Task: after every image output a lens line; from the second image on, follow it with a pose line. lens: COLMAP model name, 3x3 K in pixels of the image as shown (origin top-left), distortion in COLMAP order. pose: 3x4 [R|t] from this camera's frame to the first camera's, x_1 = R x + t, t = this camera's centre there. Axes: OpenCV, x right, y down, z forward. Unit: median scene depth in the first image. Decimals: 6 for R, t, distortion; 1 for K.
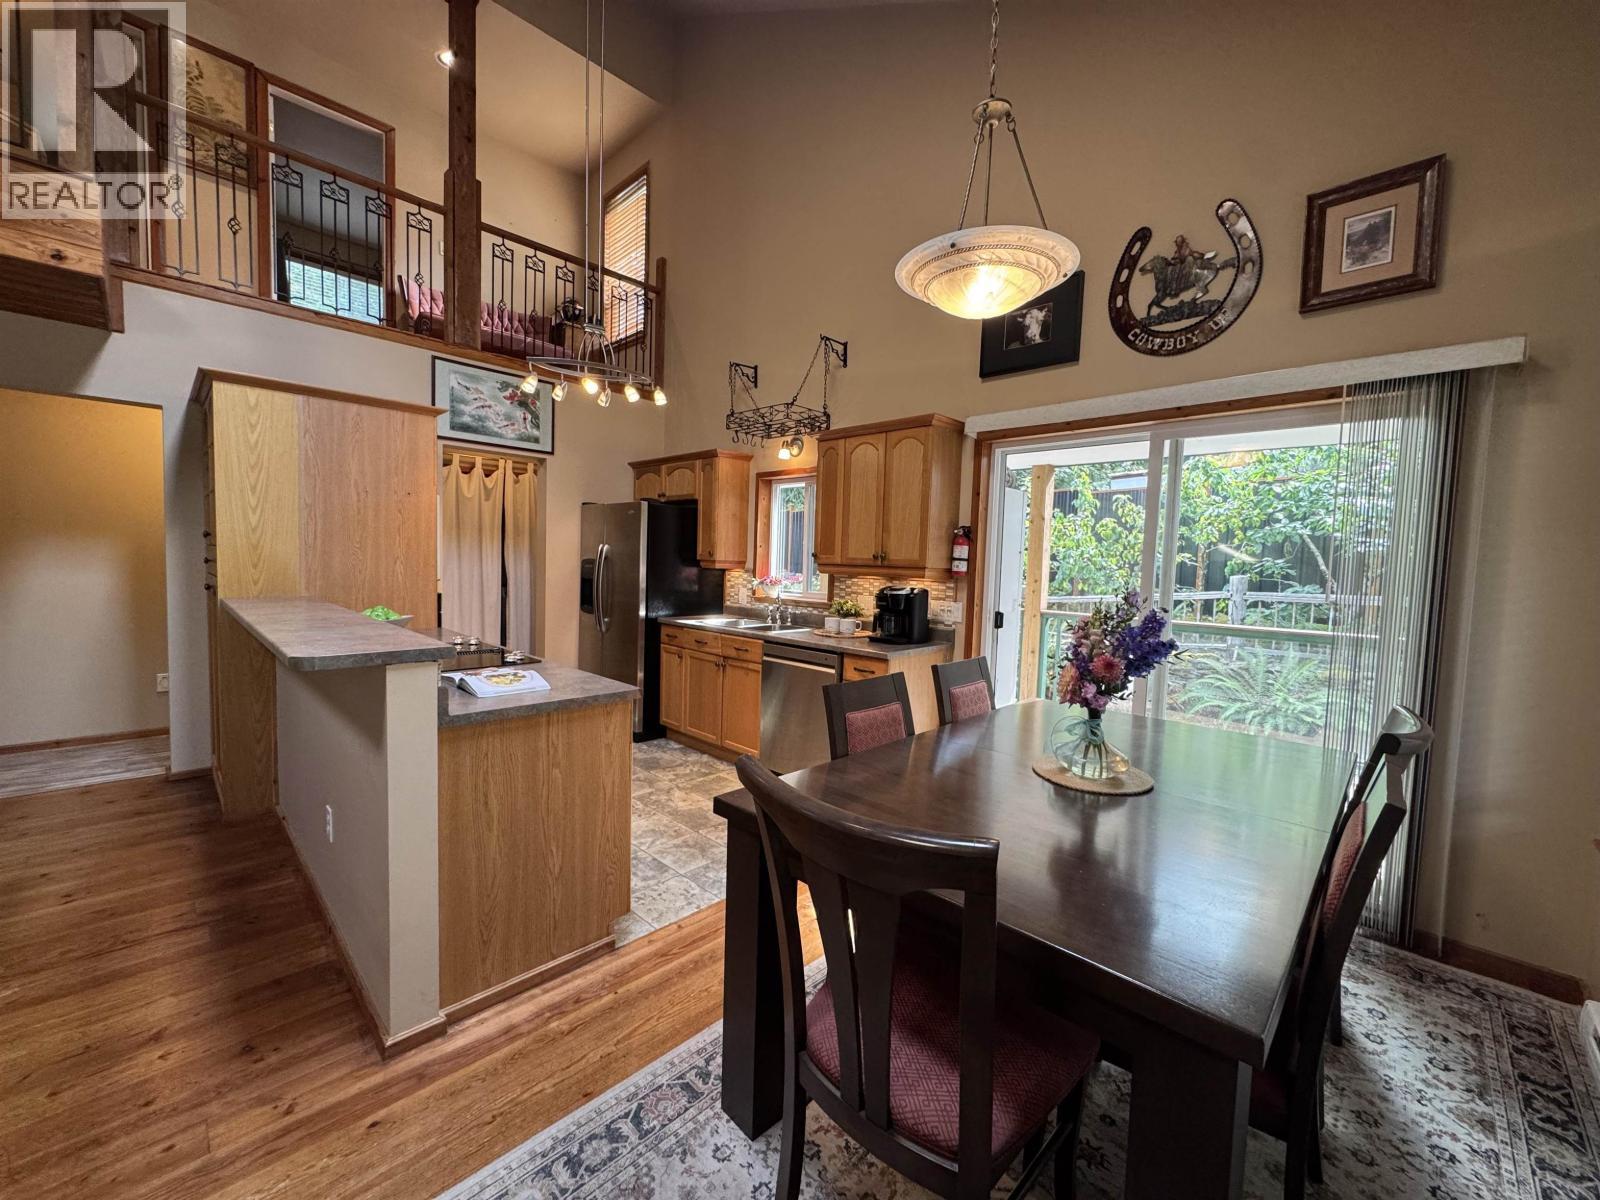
lens RADIAL K [[636.8, 0, 796.5], [0, 636.8, 600.9], [0, 0, 1]] dist [-0.003602, 0.000521]
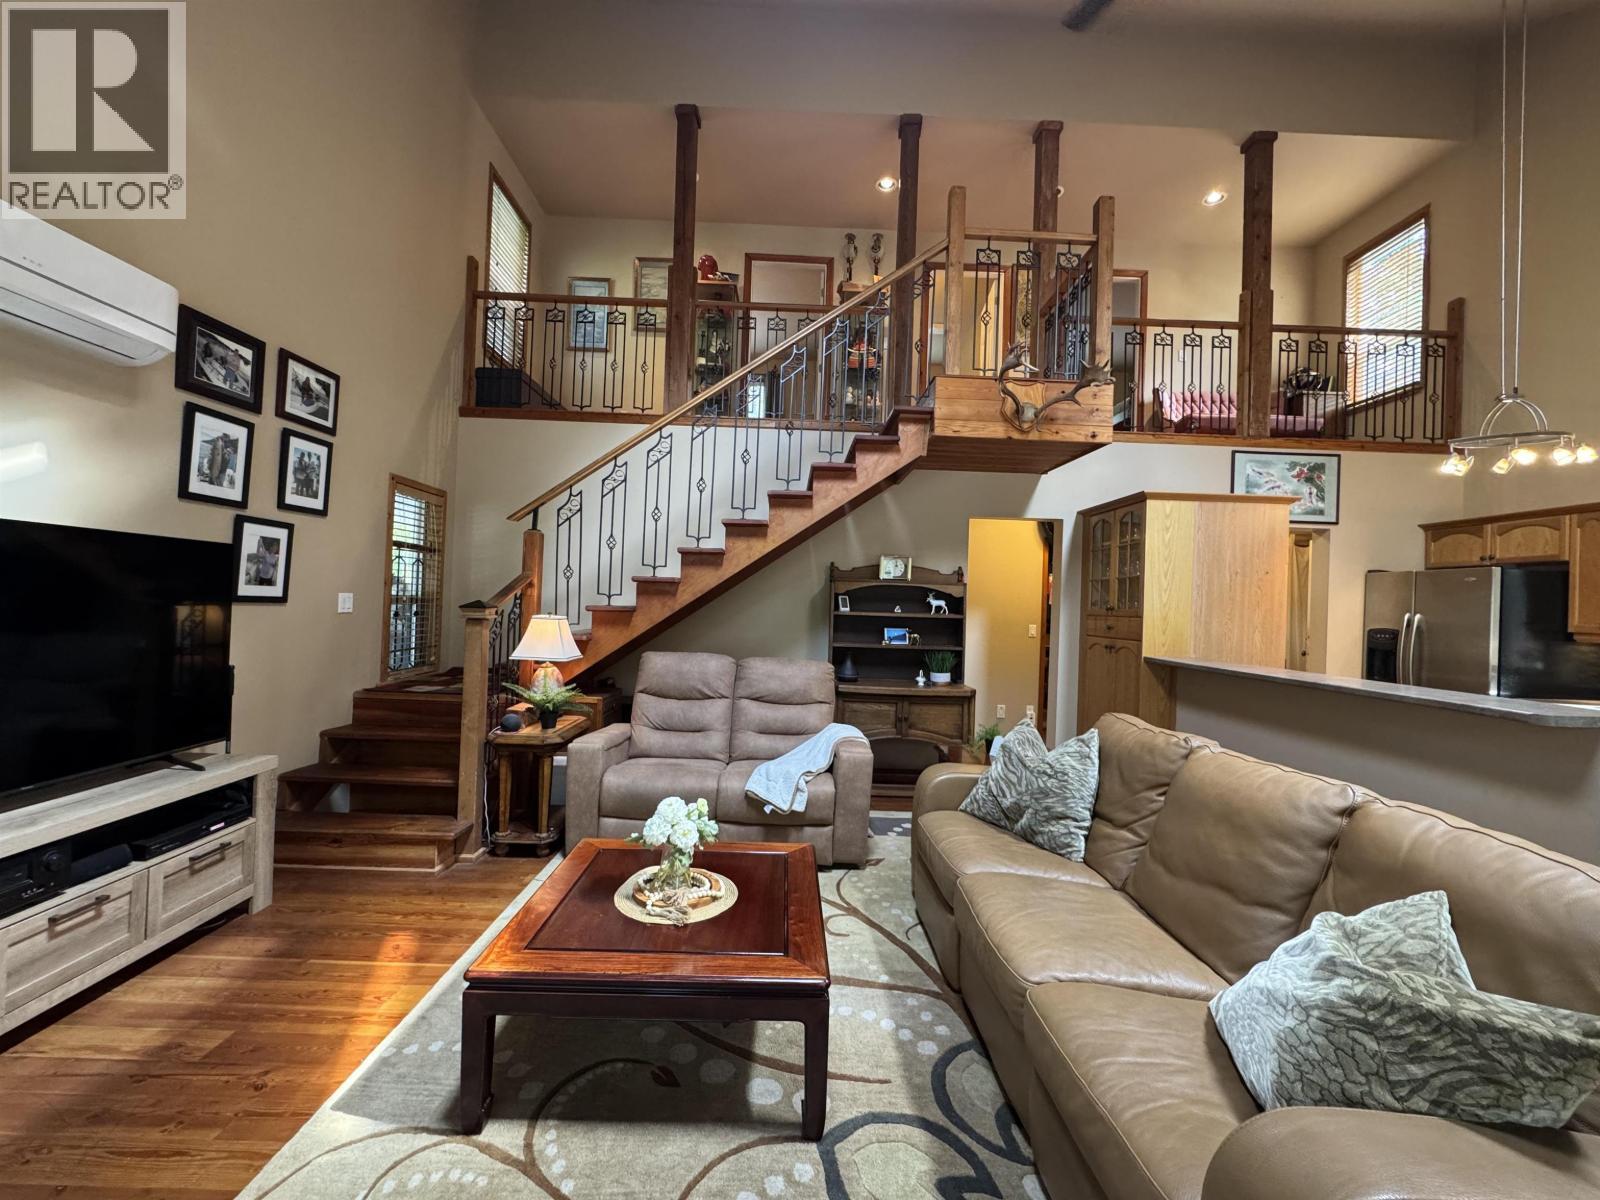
lens RADIAL K [[636.8, 0, 798.9], [0, 636.8, 599.2], [0, 0, 1]] dist [-0.003602, 0.000521]
pose [[0.717377, -0.012470, -0.696573, -0.328366], [-0.055713, 0.995611, -0.075199, 0.011844], [0.694454, 0.092754, 0.713534, -0.330716]]
